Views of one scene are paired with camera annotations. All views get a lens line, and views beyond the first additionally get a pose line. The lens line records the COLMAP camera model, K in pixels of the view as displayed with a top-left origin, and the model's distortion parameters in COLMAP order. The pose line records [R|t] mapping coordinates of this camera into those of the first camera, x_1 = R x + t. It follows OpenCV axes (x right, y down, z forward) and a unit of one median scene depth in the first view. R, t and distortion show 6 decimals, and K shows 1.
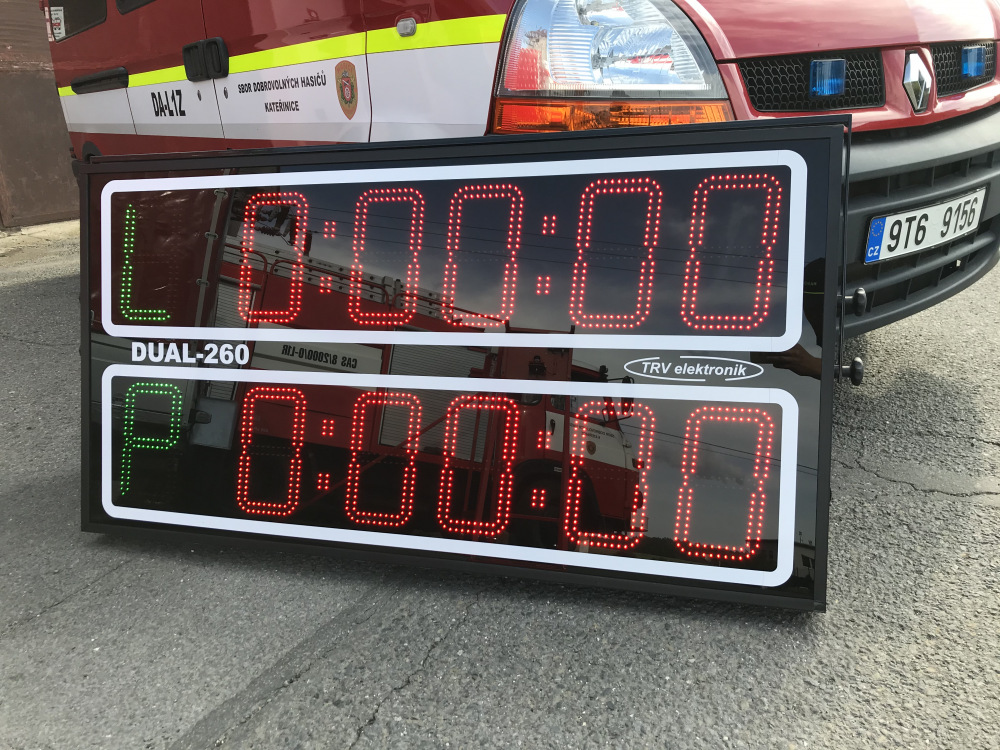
lens RADIAL K [[804.9, 0, 506.0], [0, 804.9, 382.1], [0, 0, 1]] dist [0.031817, -0.020999]
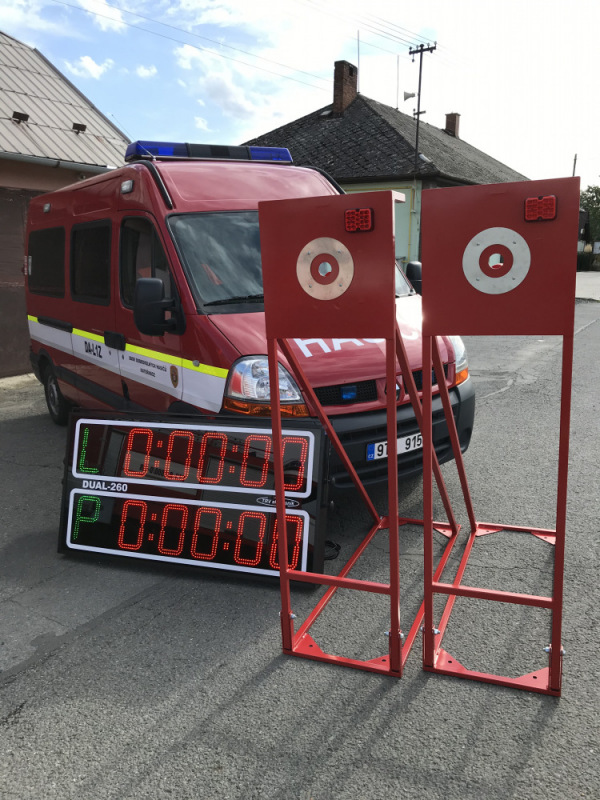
lens RADIAL K [[643.9, 0, 304.5], [0, 643.9, 404.0], [0, 0, 1]] dist [0.031817, -0.020999]
pose [[0.998866, 0.040177, -0.025540, 0.304934], [-0.042843, 0.992533, -0.114203, -0.087743], [0.020760, 0.115168, 0.993129, -1.118911]]
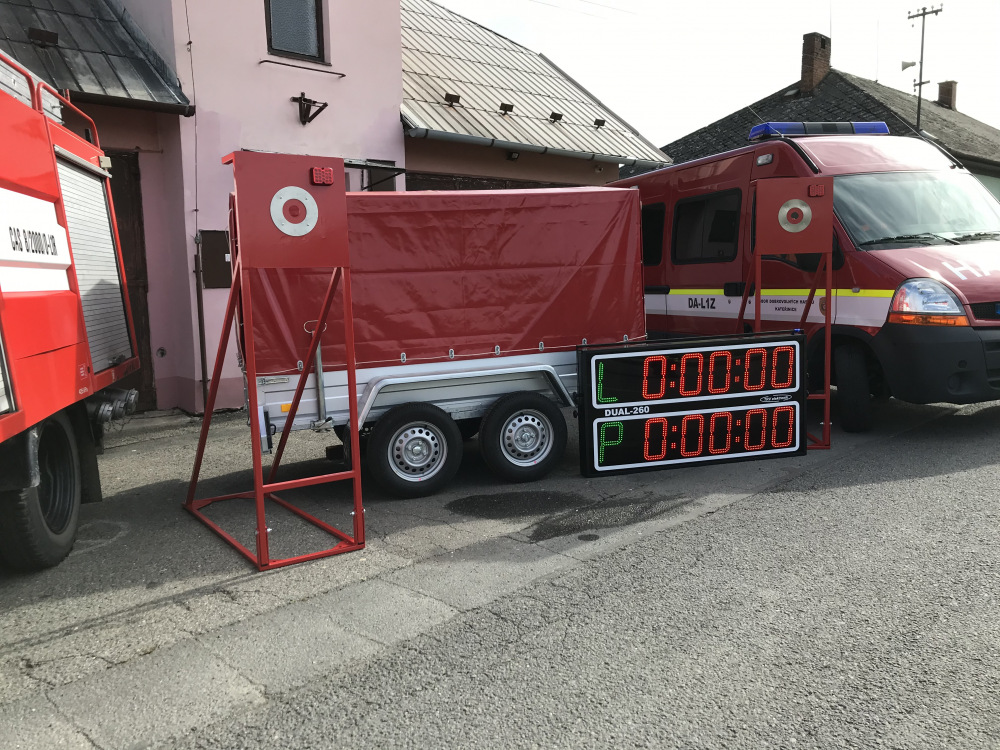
lens RADIAL K [[804.9, 0, 502.3], [0, 804.9, 370.2], [0, 0, 1]] dist [0.031817, -0.020999]
pose [[0.859073, -0.126720, 0.495919, -2.225303], [0.081632, 0.990388, 0.111660, -0.550645], [-0.505302, -0.055441, 0.861160, -1.306503]]
